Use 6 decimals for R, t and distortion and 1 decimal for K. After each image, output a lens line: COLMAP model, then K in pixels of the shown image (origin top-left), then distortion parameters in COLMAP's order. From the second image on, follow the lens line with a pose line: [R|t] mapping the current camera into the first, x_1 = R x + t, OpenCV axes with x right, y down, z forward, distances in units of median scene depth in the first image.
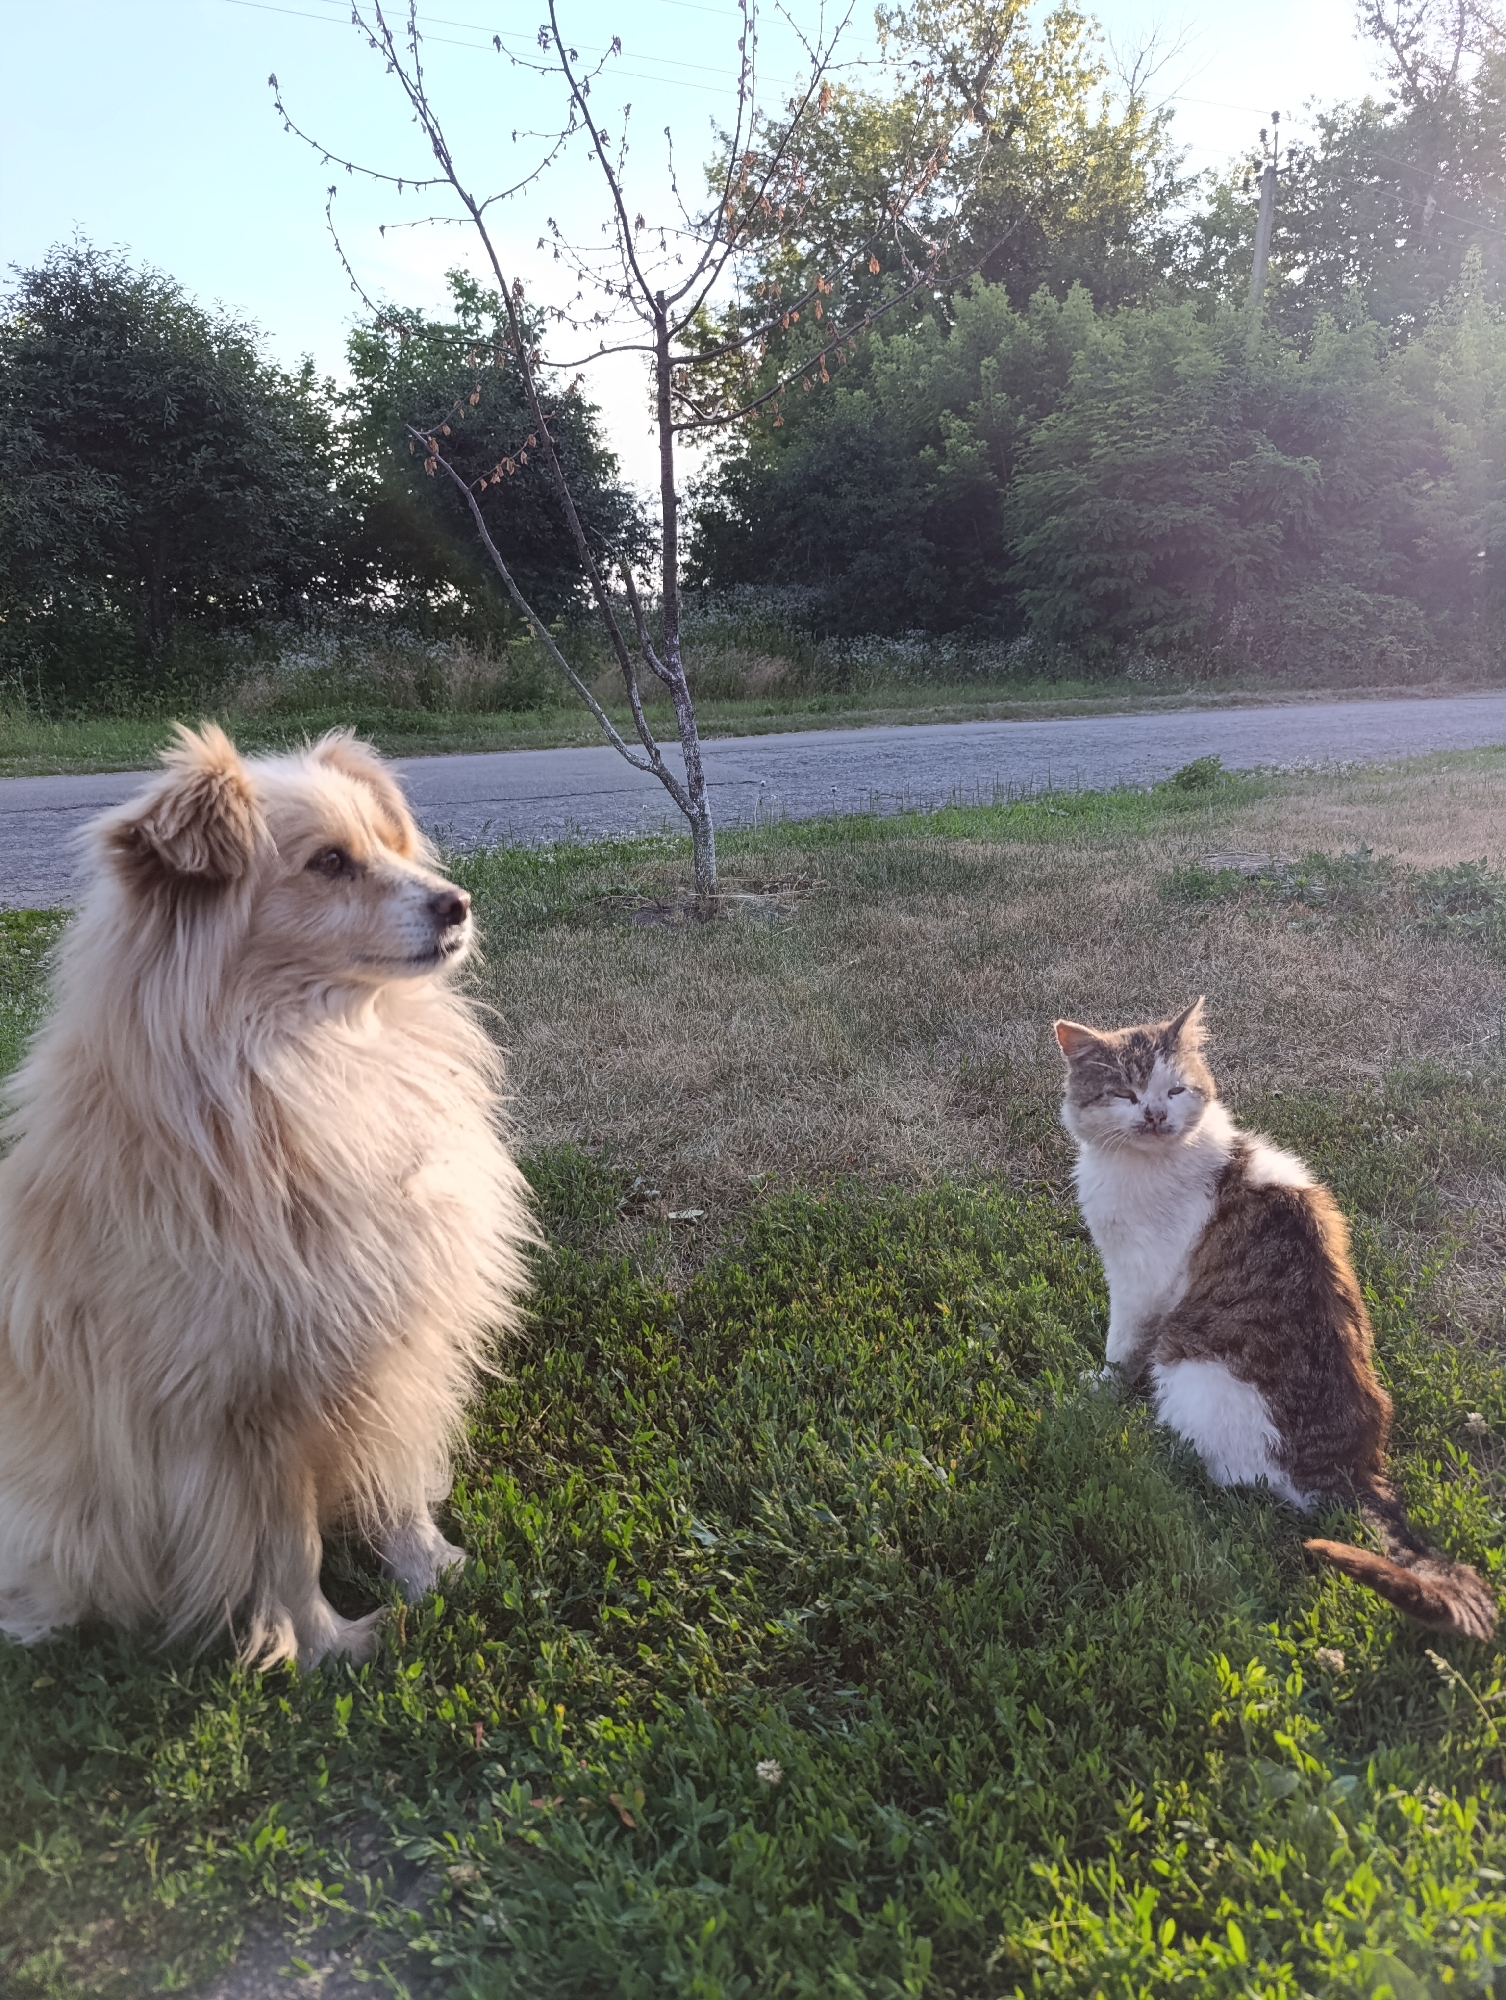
lens RADIAL K [[1369.7, 0, 746.2], [0, 1369.7, 1002.7], [0, 0, 1]] dist [0.024538, -0.033152]
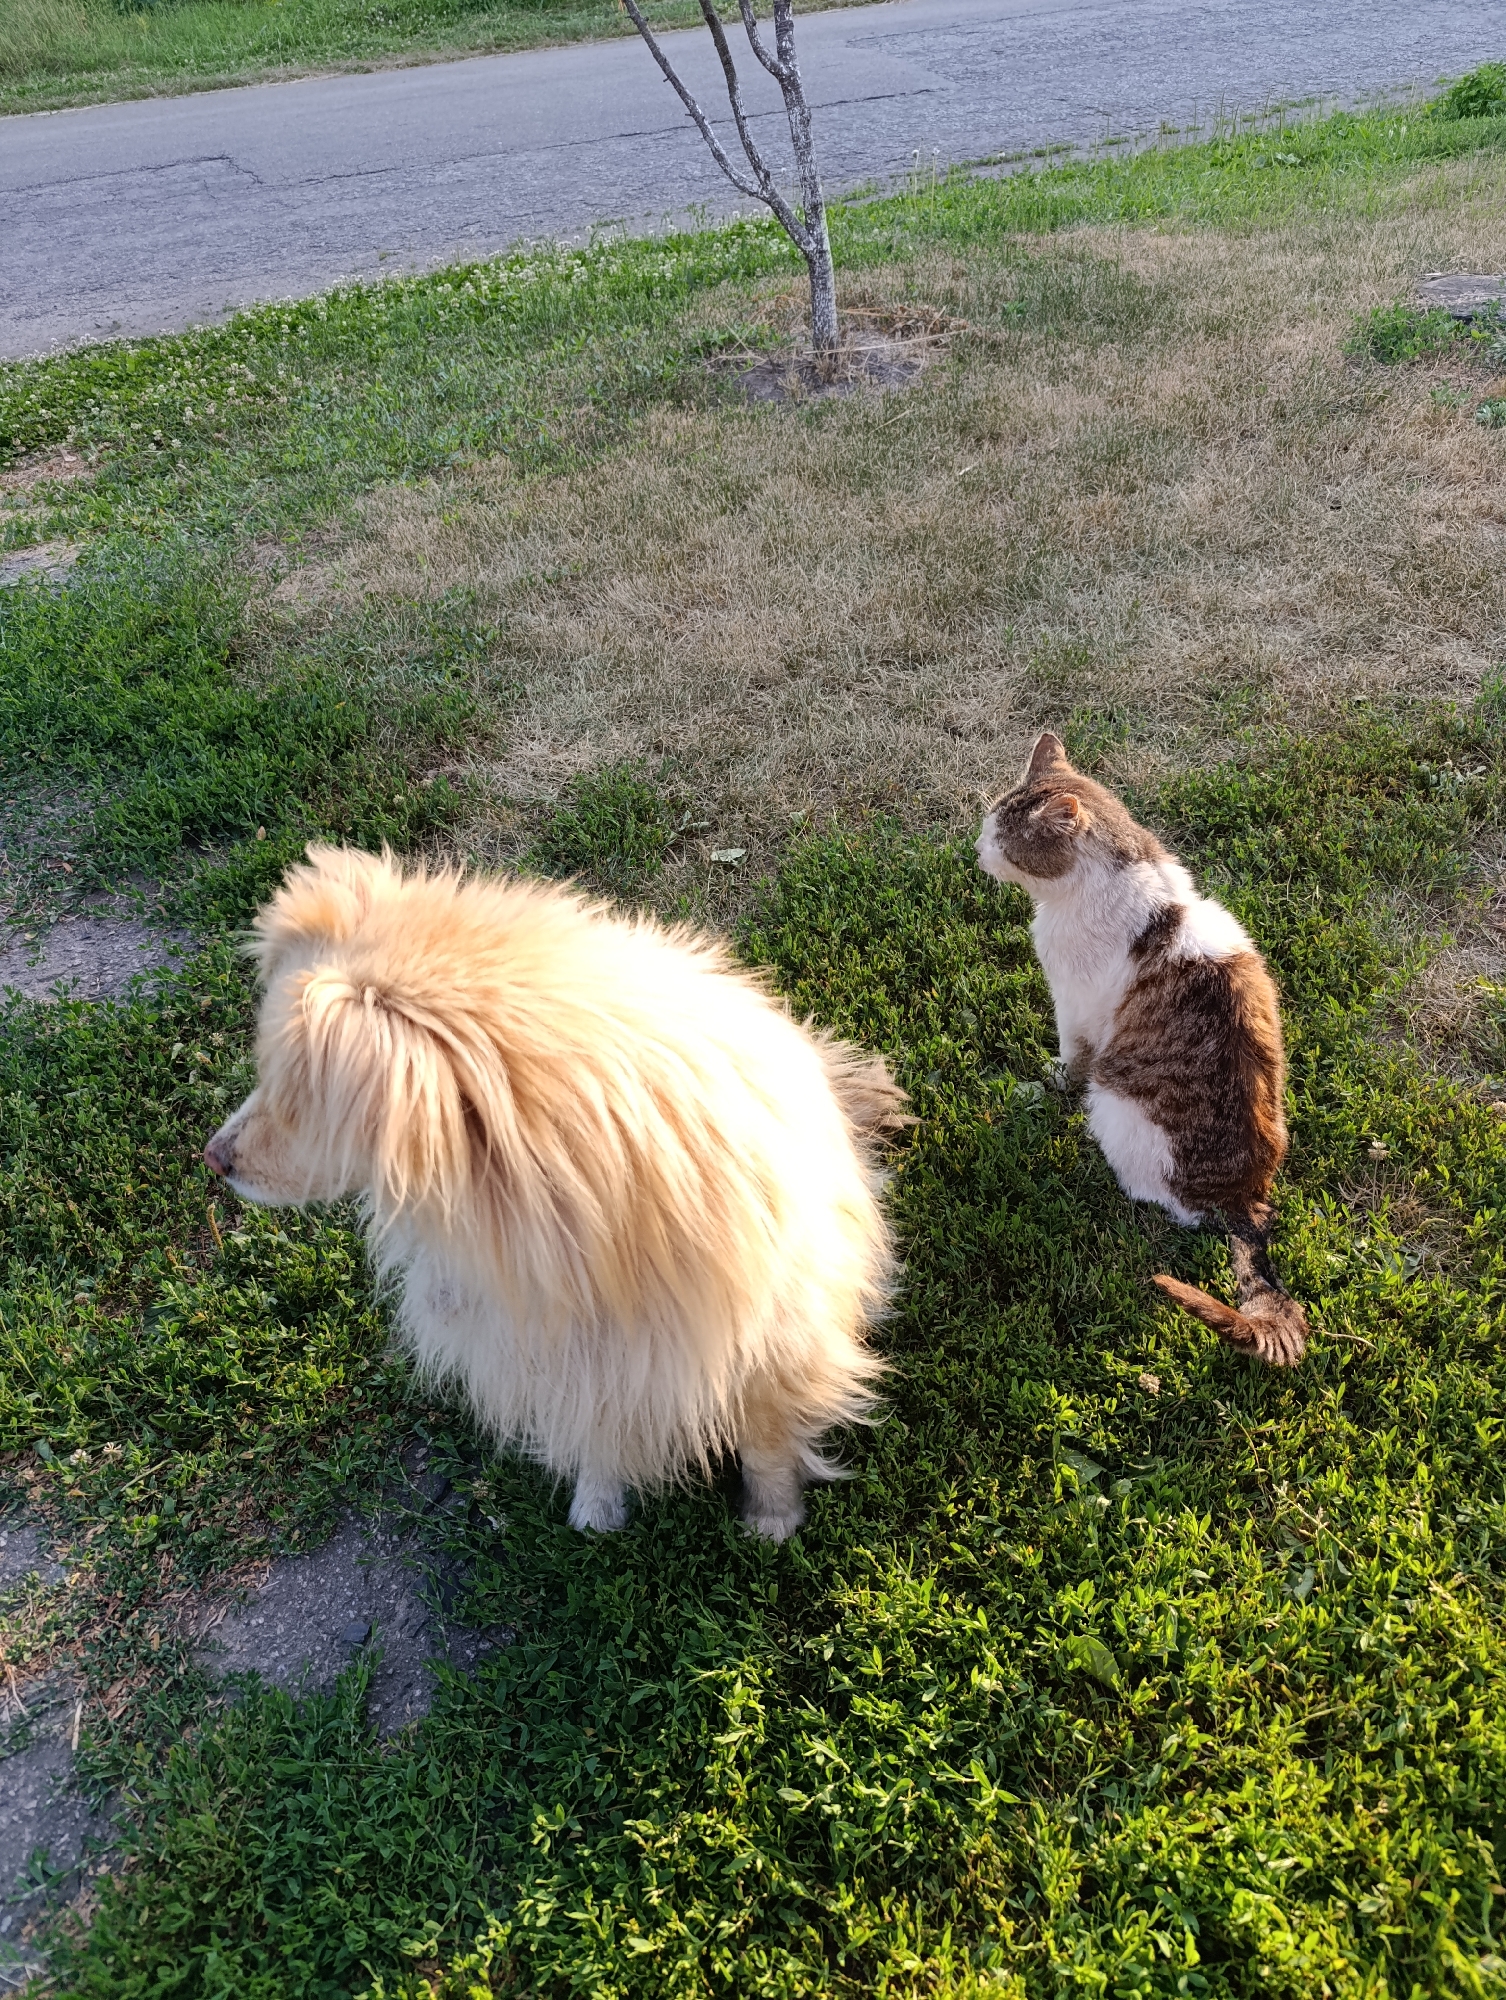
lens RADIAL K [[1369.7, 0, 756.1], [0, 1369.7, 1015.4], [0, 0, 1]] dist [0.024538, -0.033152]
pose [[0.991454, 0.042911, -0.123201, 0.053368], [0.018893, 0.887178, 0.461041, -0.104309], [0.129085, -0.459428, 0.878785, -0.000998]]
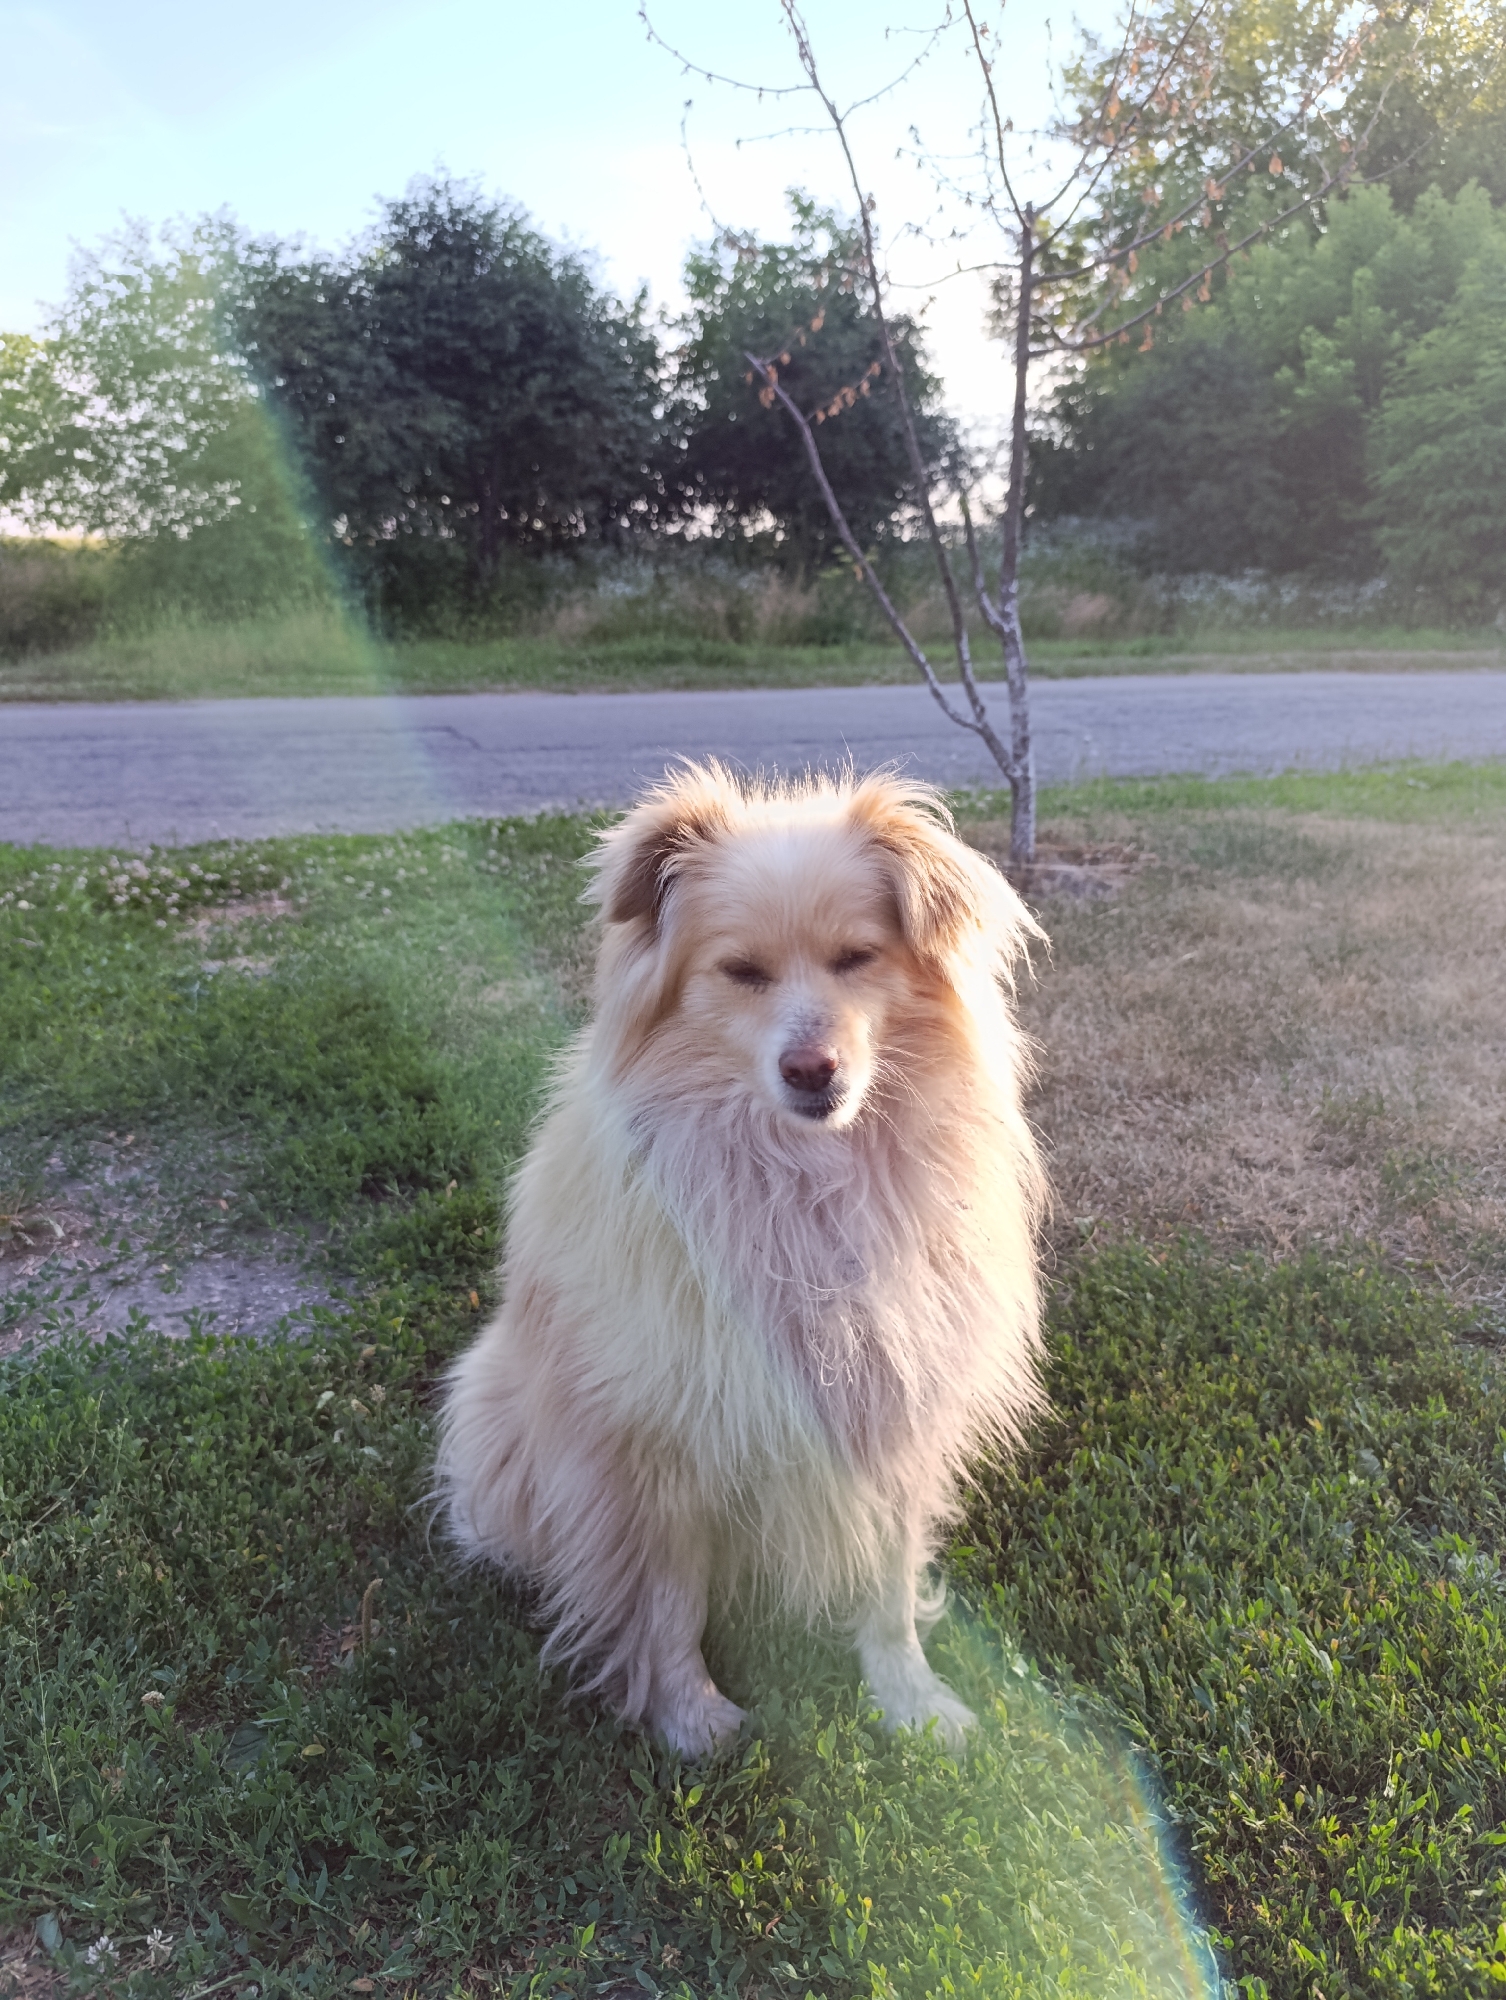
lens RADIAL K [[1369.7, 0, 754.7], [0, 1369.7, 1007.0], [0, 0, 1]] dist [0.024538, -0.033152]
pose [[0.978142, 0.081643, -0.191238, -0.020078], [-0.071972, 0.995777, 0.056992, -0.021357], [0.195083, -0.041983, 0.979888, 0.042129]]
